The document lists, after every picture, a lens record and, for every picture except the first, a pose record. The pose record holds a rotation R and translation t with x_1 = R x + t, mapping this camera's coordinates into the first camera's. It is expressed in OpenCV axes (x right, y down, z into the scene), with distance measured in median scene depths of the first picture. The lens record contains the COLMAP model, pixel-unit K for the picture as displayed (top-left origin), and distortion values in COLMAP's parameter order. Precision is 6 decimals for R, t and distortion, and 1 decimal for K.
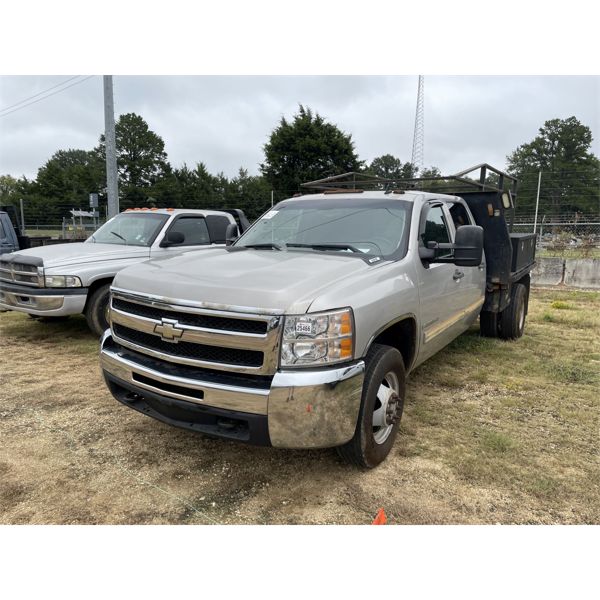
lens RADIAL K [[464.8, 0, 295.4], [0, 464.8, 299.0], [0, 0, 1]] dist [0.057575, -0.082847]
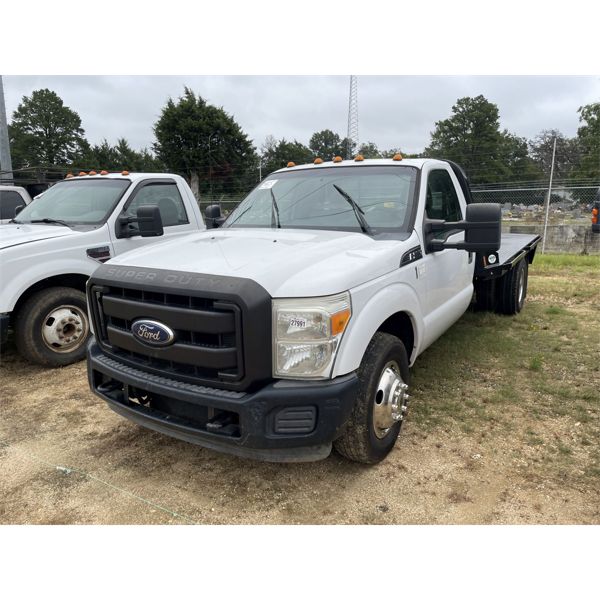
lens RADIAL K [[464.8, 0, 309.0], [0, 464.8, 301.1], [0, 0, 1]] dist [0.057575, -0.082847]
pose [[0.994574, -0.033710, 0.098414, 0.089691], [0.028138, 0.997951, 0.057467, 0.008585], [-0.100149, -0.054386, 0.993485, -0.058244]]
